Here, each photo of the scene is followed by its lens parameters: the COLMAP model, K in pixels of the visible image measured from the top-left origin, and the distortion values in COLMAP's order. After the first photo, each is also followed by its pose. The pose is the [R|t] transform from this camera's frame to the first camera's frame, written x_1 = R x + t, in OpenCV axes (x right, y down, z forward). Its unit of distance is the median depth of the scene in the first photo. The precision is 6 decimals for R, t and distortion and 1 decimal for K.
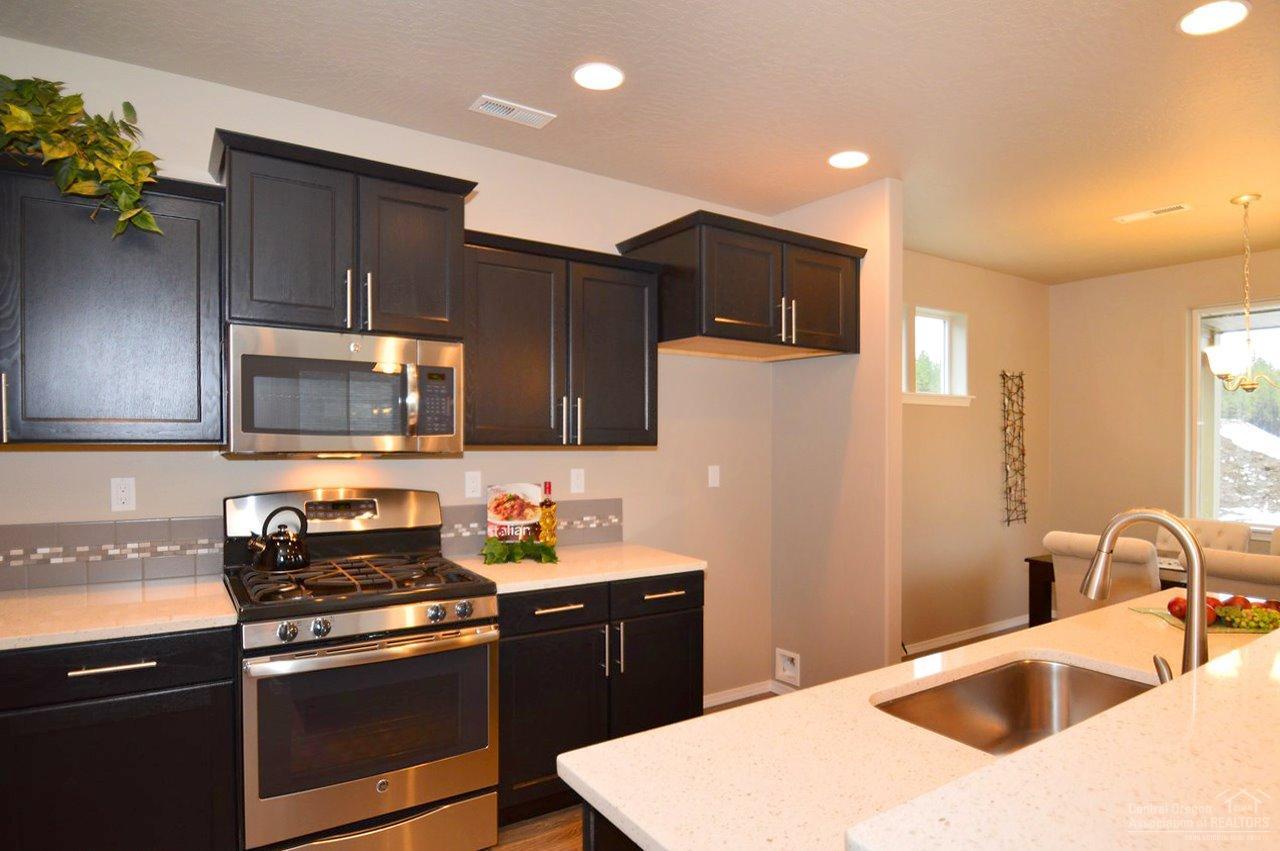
lens RADIAL K [[727.3, 0, 642.3], [0, 727.3, 442.4], [0, 0, 1]] dist [-0.007086, -0.002077]
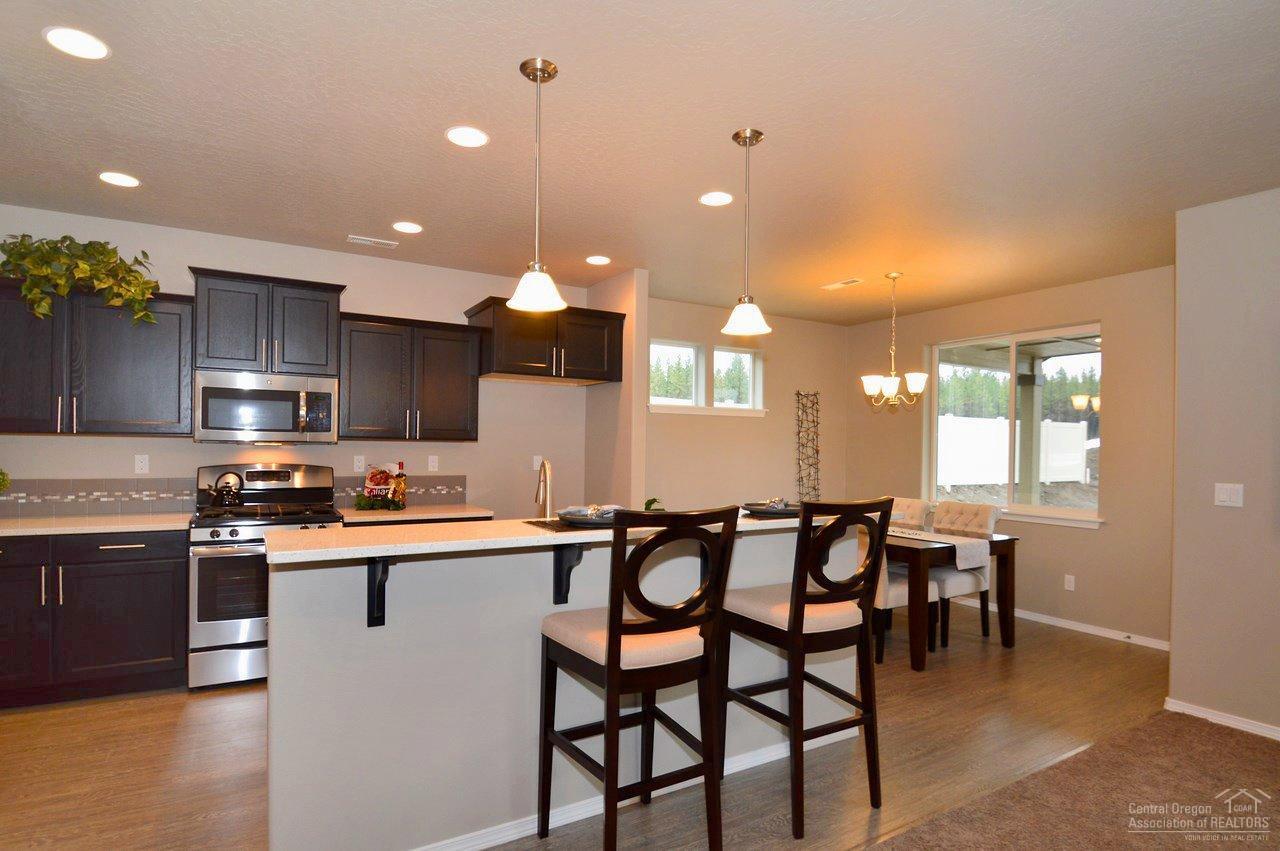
lens RADIAL K [[669.8, 0, 630.6], [0, 669.8, 438.5], [0, 0, 1]] dist [-0.000162, -0.000331]
pose [[0.998222, 0.007517, -0.059125, 0.475373], [-0.008333, 0.999873, -0.013566, 0.017469], [0.059016, 0.014034, 0.998158, -0.470246]]
